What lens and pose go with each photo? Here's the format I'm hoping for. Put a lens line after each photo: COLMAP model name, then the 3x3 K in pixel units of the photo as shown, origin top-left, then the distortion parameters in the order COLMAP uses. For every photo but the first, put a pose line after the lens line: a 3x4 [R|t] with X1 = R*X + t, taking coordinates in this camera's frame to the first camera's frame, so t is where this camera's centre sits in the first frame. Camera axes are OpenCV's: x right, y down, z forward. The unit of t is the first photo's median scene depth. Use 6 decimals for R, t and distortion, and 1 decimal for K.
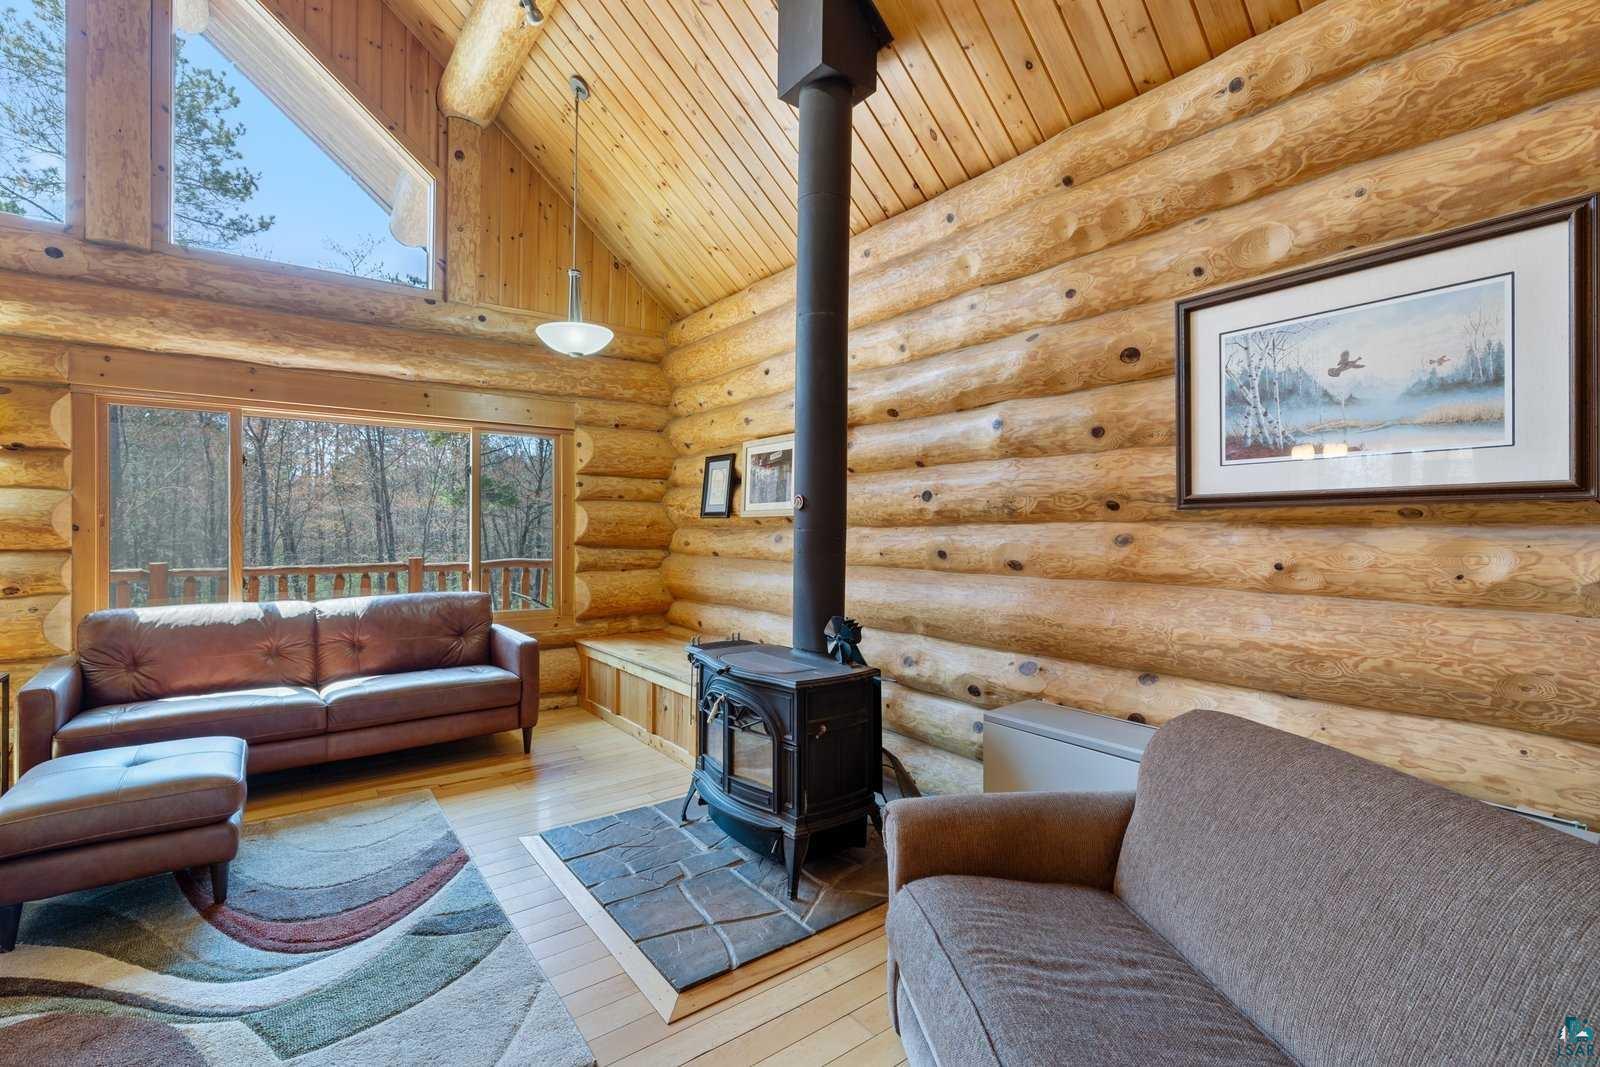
lens RADIAL K [[681.6, 0, 785.6], [0, 681.6, 527.7], [0, 0, 1]] dist [-0.003950, 0.000267]
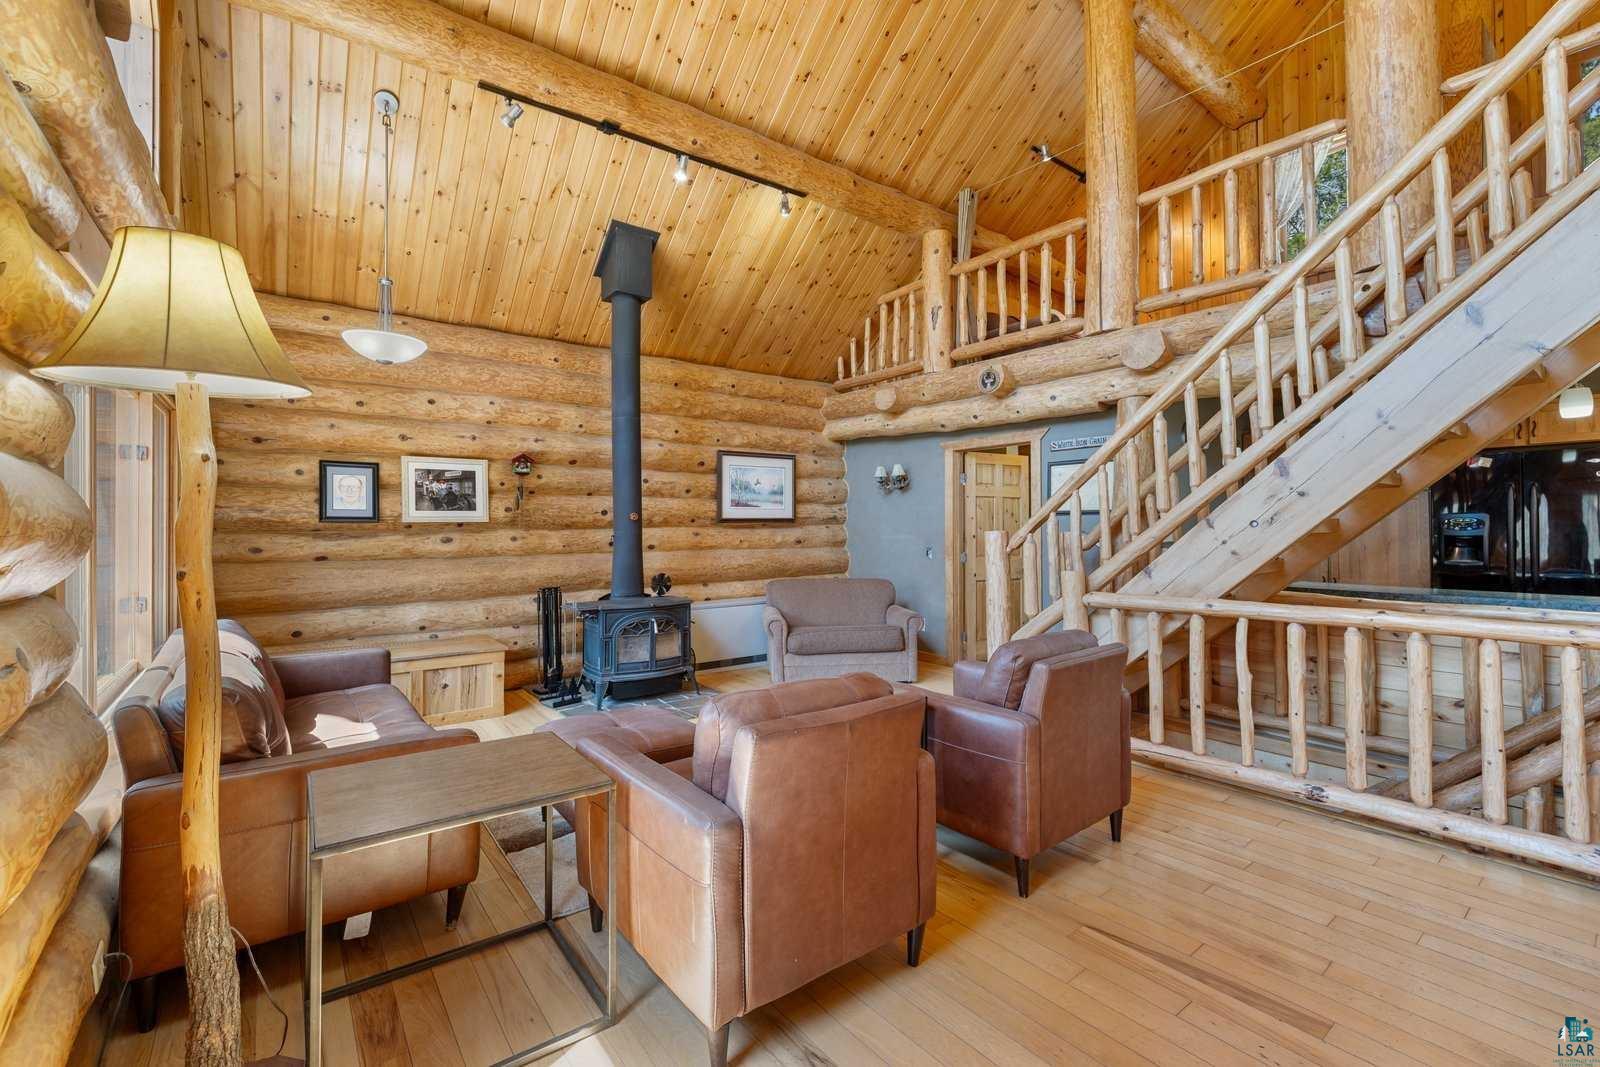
lens RADIAL K [[681.6, 0, 799.7], [0, 681.6, 522.2], [0, 0, 1]] dist [-0.003950, 0.000267]
pose [[0.009389, -0.000800, 0.999956, -1.261397], [-0.000174, 1.000000, 0.000802, -0.017225], [-0.999956, -0.000181, 0.009389, 0.349402]]
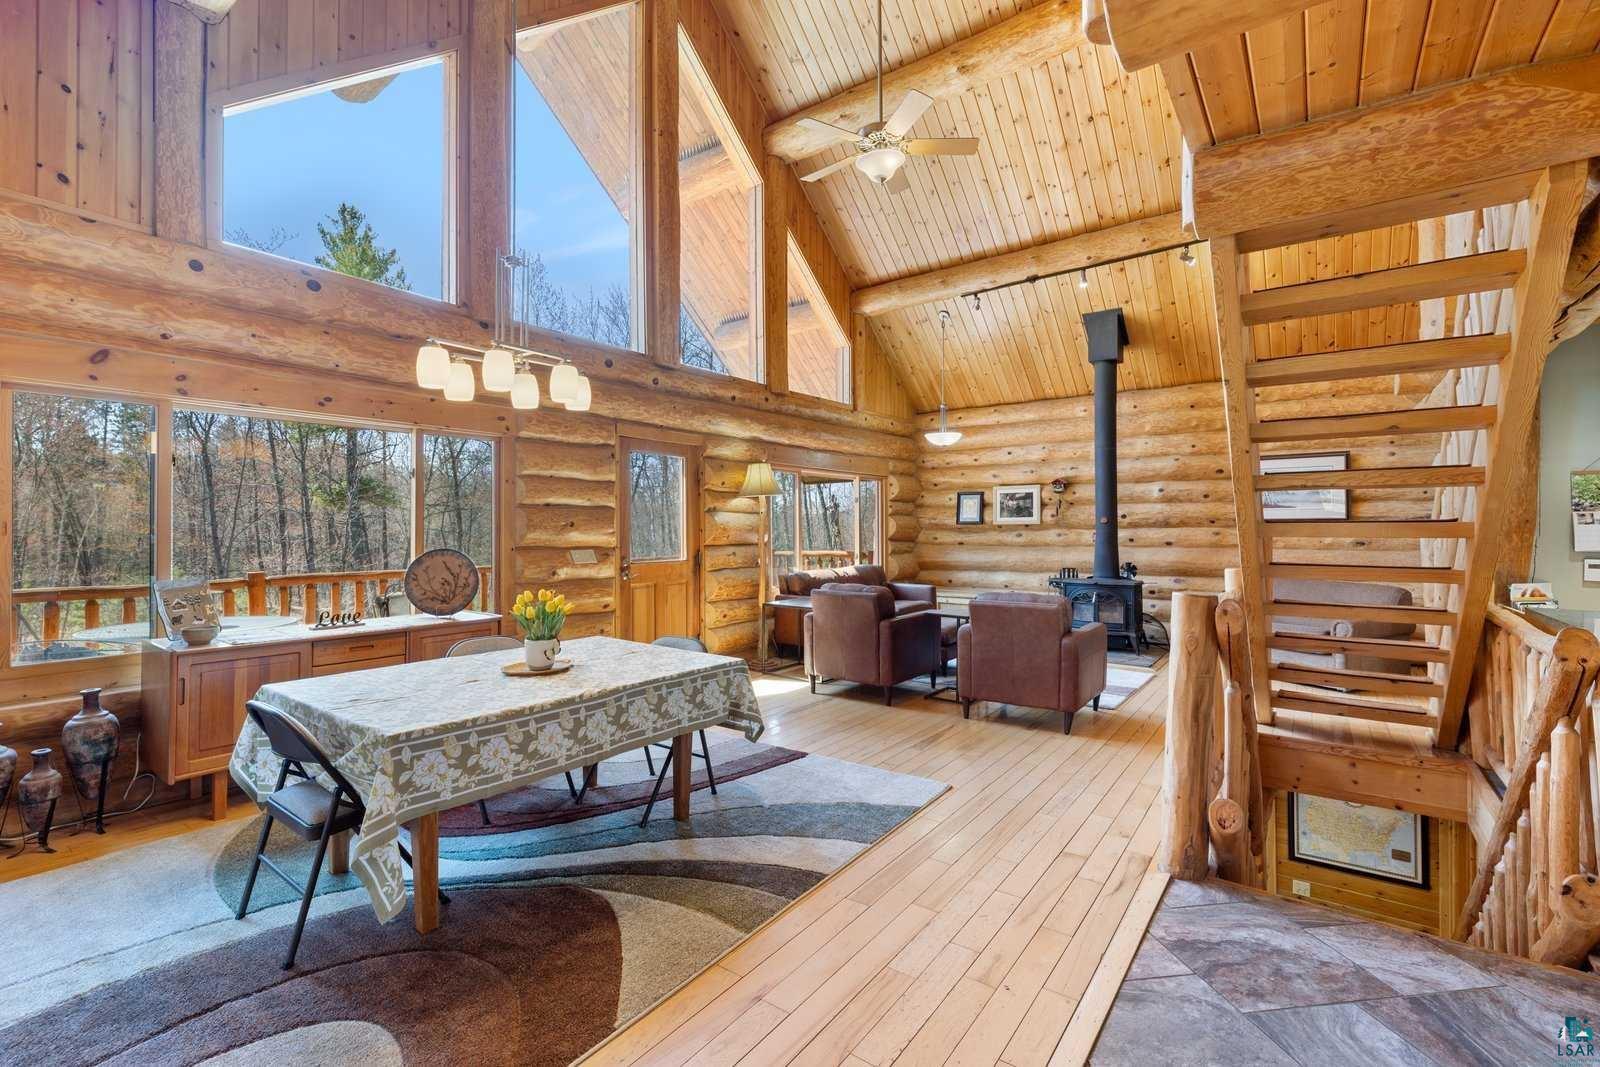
lens RADIAL K [[681.6, 0, 785.1], [0, 681.6, 514.9], [0, 0, 1]] dist [-0.003950, 0.000267]
pose [[0.962658, -0.002665, 0.270709, -1.264742], [0.007339, 0.999841, -0.016257, -0.016366], [-0.270622, 0.017637, 0.962524, -0.801745]]
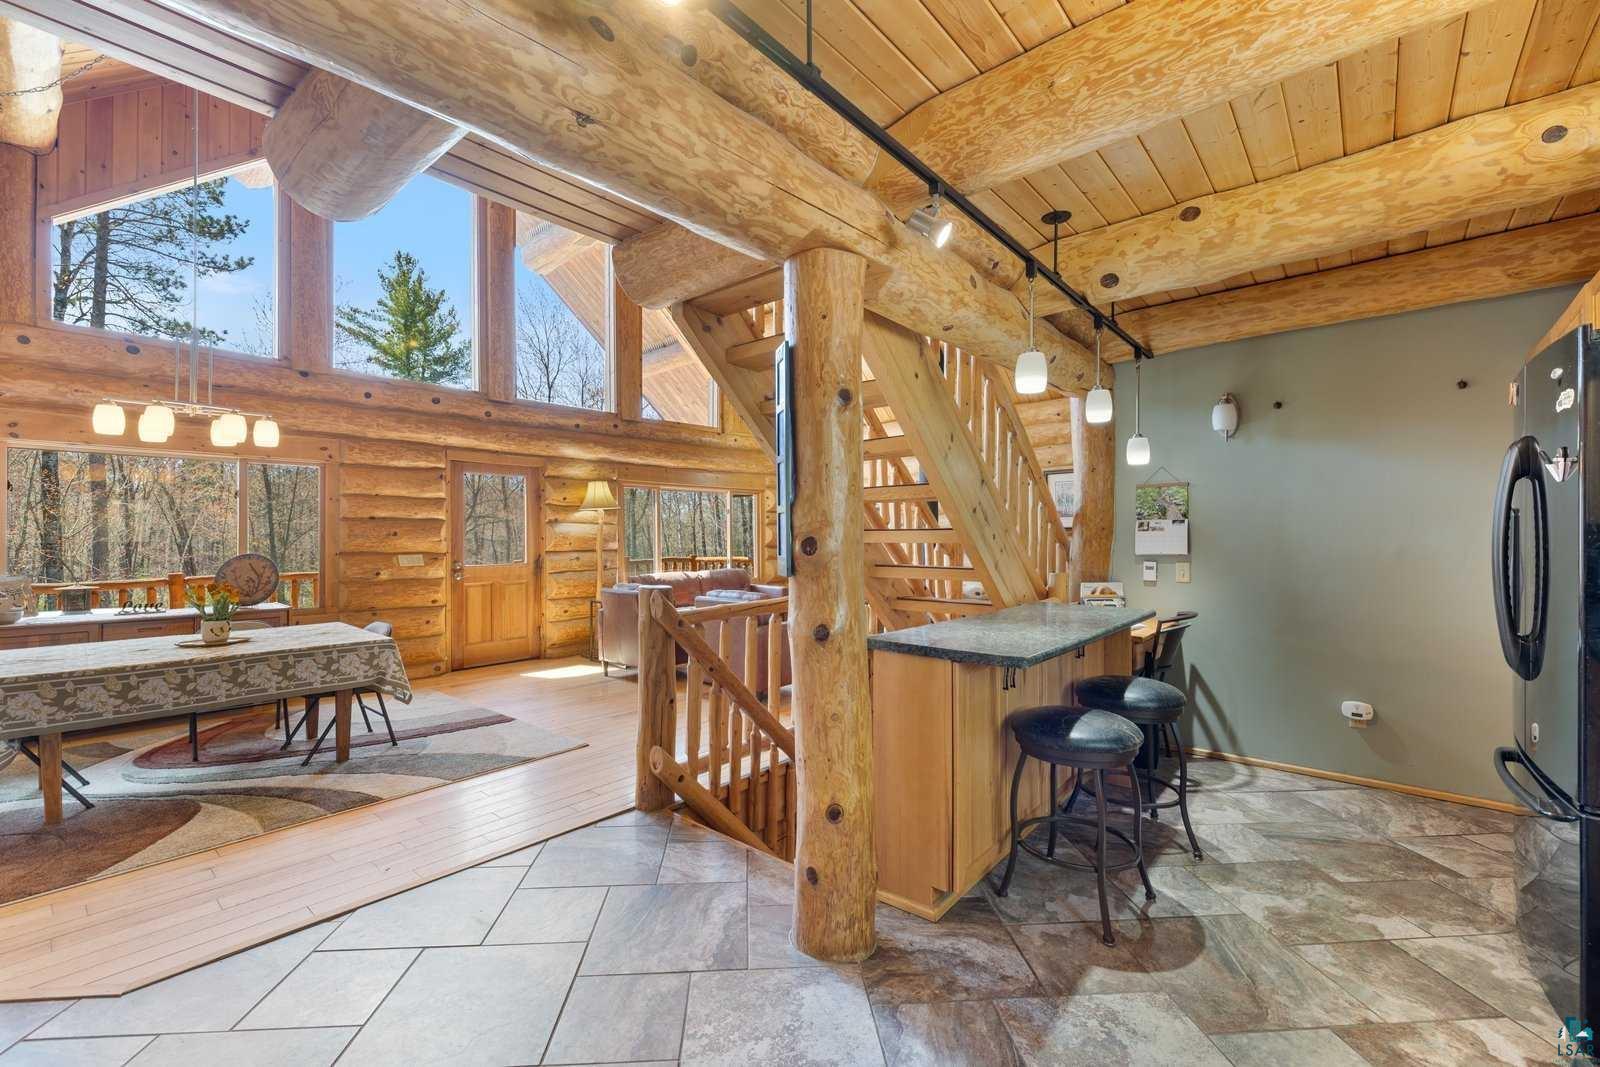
lens RADIAL K [[638.7, 0, 782.8], [0, 638.7, 522.9], [0, 0, 1]] dist [0.002628, -0.000356]
pose [[0.980044, -0.006323, 0.198678, -0.756838], [0.010392, 0.999757, -0.019441, -0.010396], [-0.198507, 0.021118, 0.979872, -1.057130]]
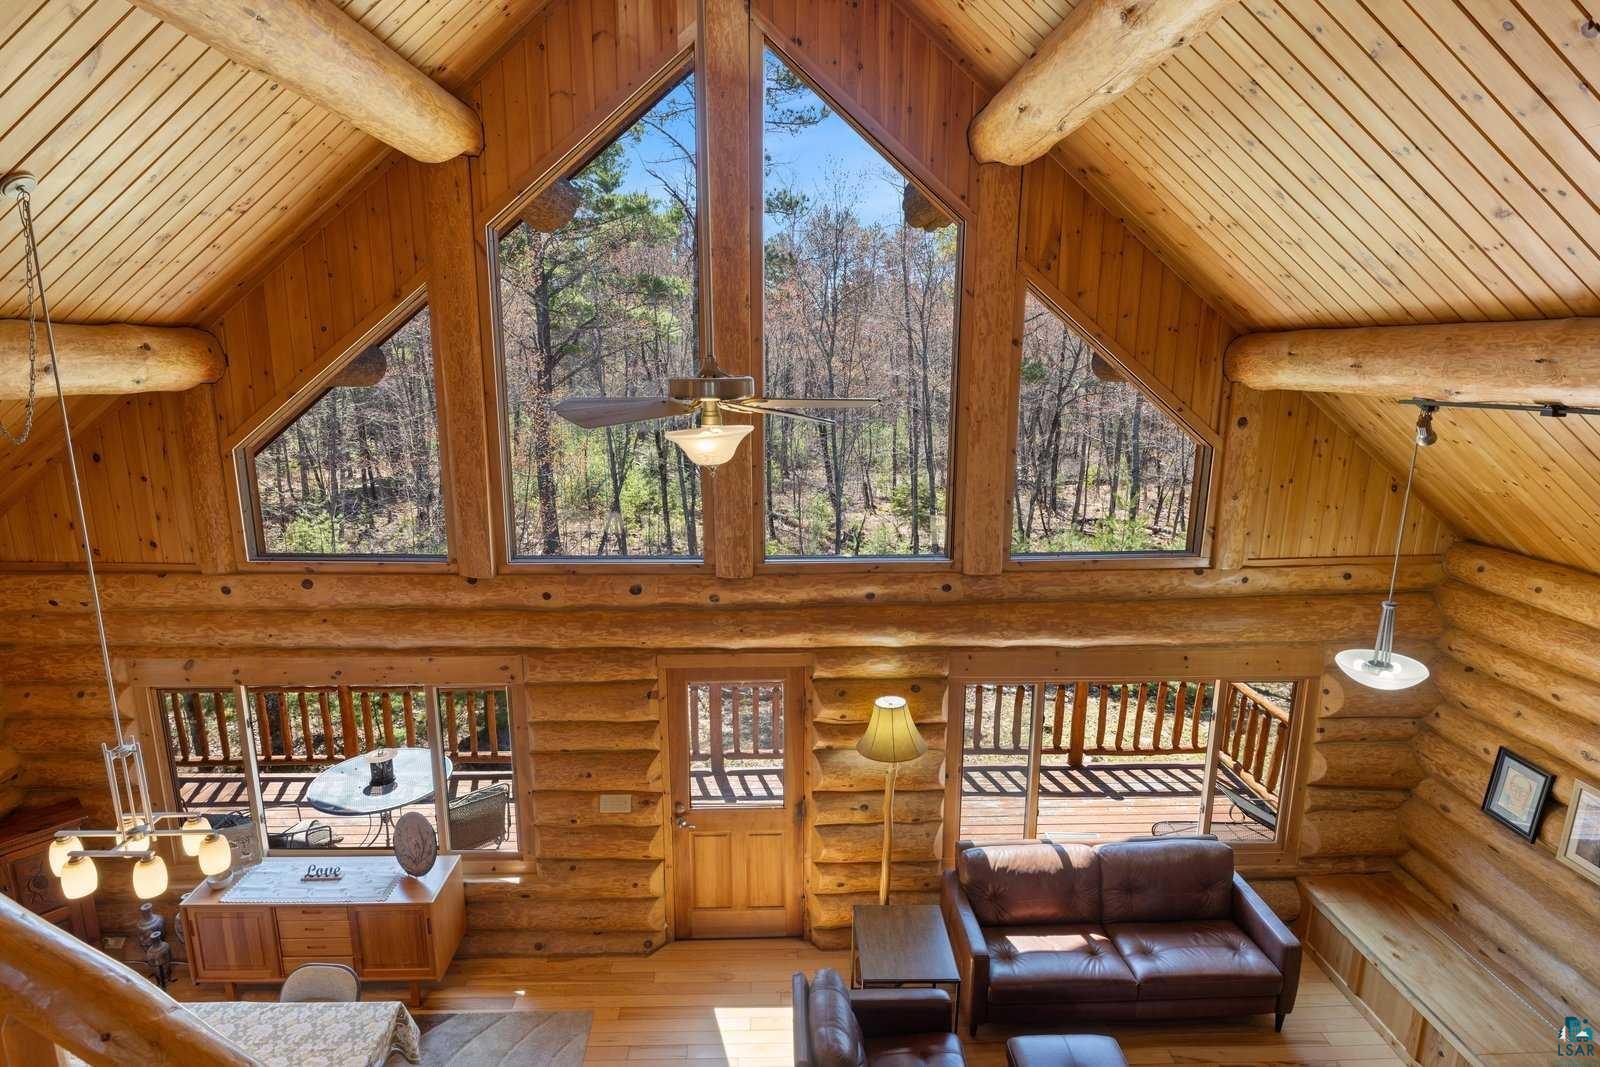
lens RADIAL K [[821.1, 0, 816.4], [0, 821.1, 522.9], [0, 0, 1]] dist [-0.000857, -0.001966]
pose [[0.825061, 0.116065, -0.552995, -0.336352], [-0.008083, 0.981000, 0.193838, -0.665337], [0.564986, -0.155458, 0.810323, -0.327320]]
